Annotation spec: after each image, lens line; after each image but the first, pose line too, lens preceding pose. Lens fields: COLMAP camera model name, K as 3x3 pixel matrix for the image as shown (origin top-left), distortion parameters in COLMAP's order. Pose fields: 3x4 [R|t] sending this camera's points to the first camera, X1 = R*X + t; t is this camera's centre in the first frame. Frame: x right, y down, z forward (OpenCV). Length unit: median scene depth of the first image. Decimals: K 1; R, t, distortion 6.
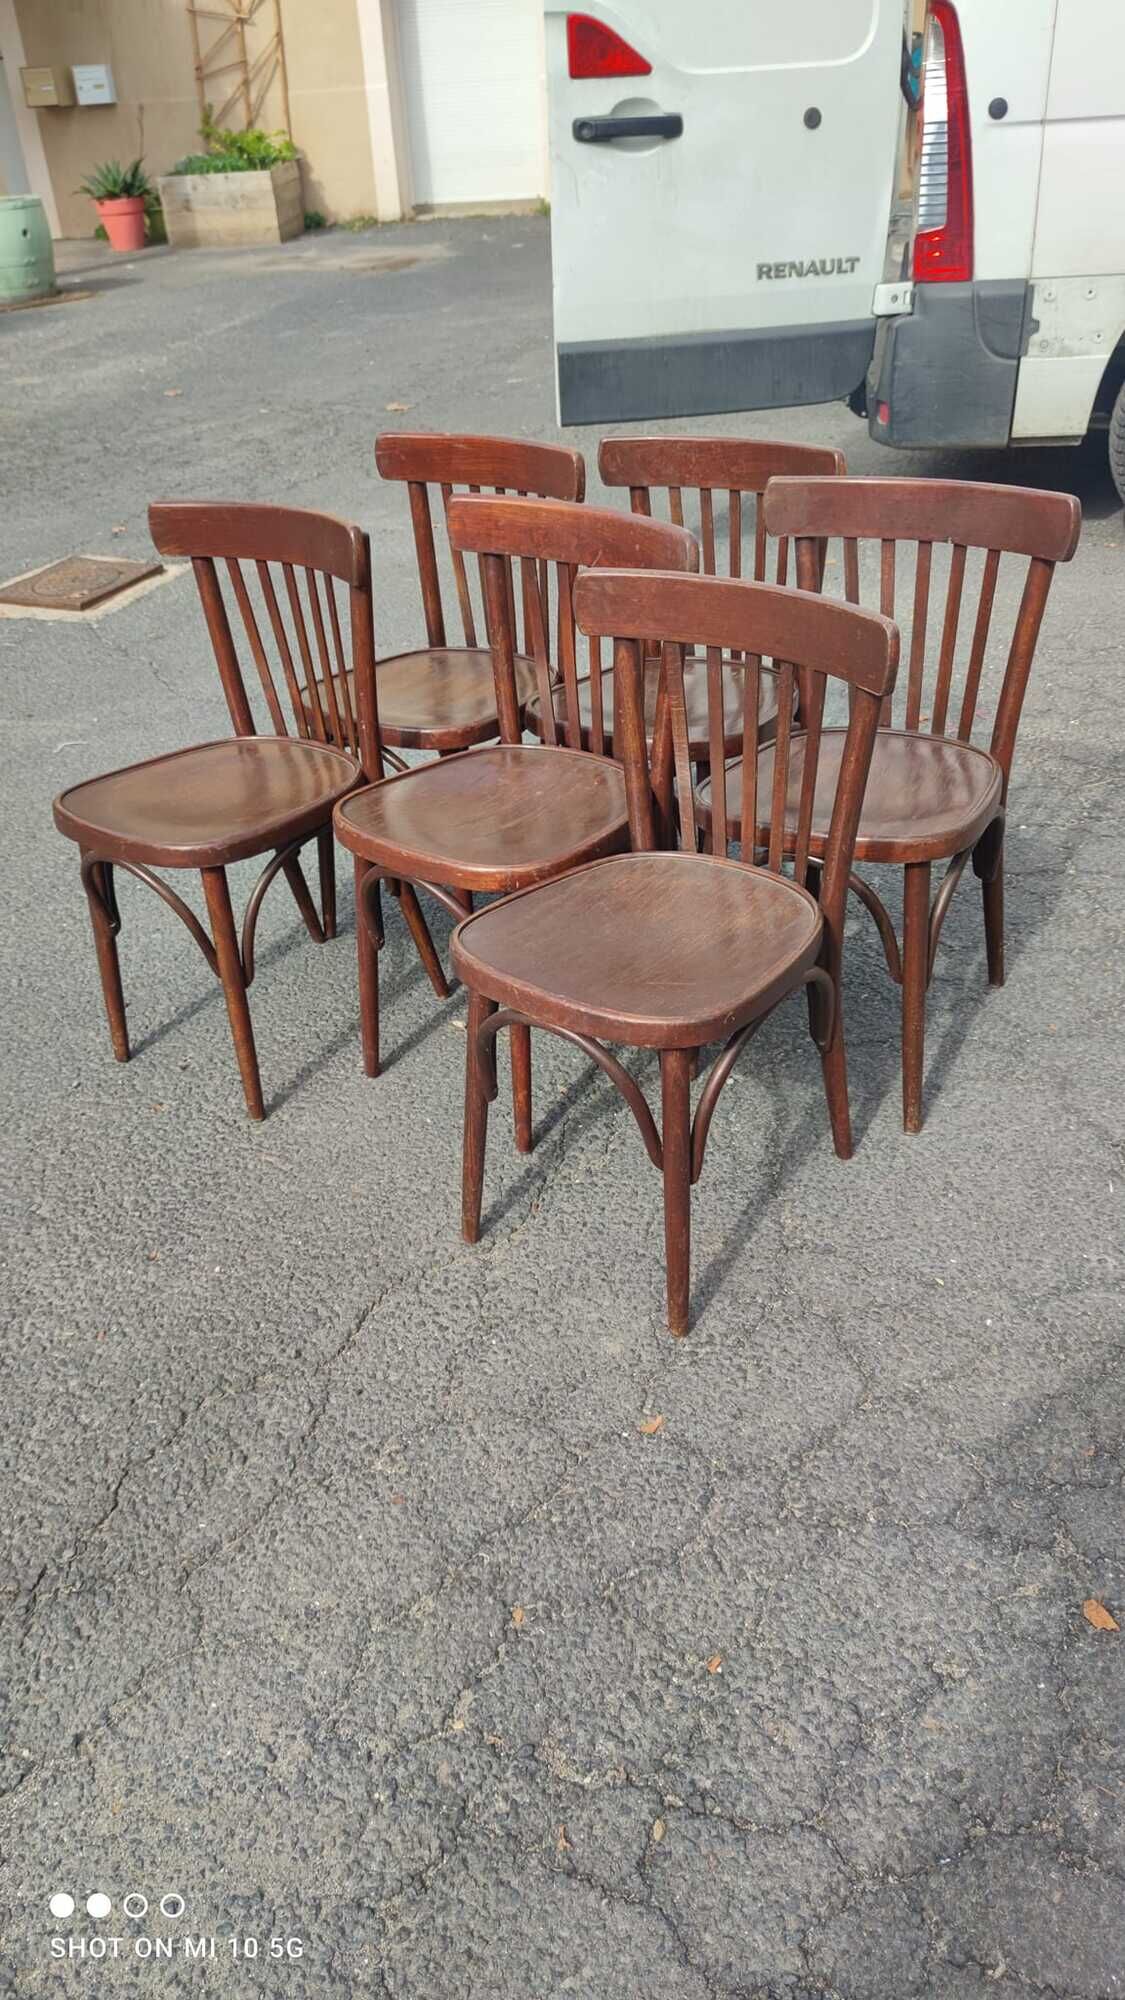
lens RADIAL K [[1393.7, 0, 558.9], [0, 1393.7, 981.3], [0, 0, 1]] dist [-0.010624, 0.000701]
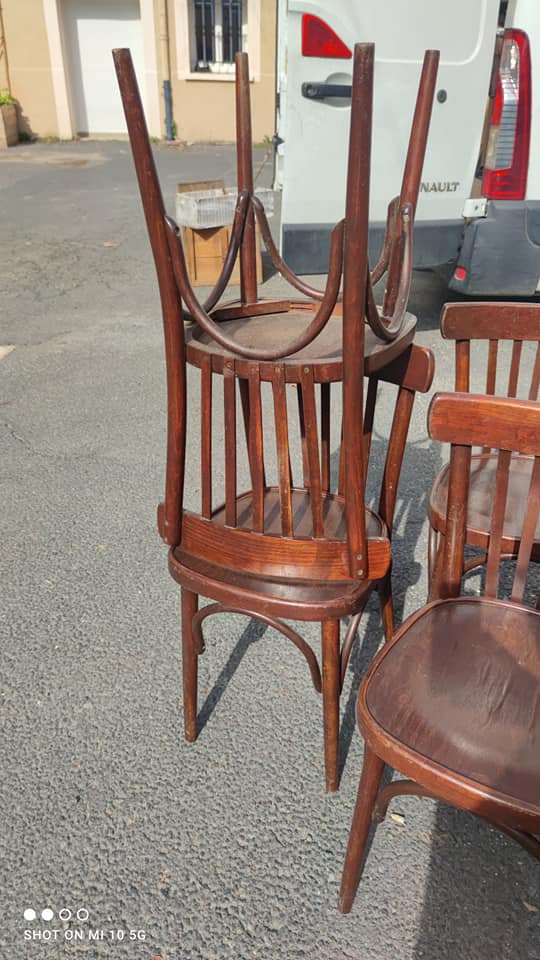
lens RADIAL K [[634.1, 0, 268.8], [0, 634.1, 488.8], [0, 0, 1]] dist [-0.007505, -0.005896]
pose [[0.976665, -0.041515, 0.210720, -0.103850], [0.043525, 0.999040, -0.004908, -0.091682], [-0.210314, 0.013965, 0.977534, 0.178546]]
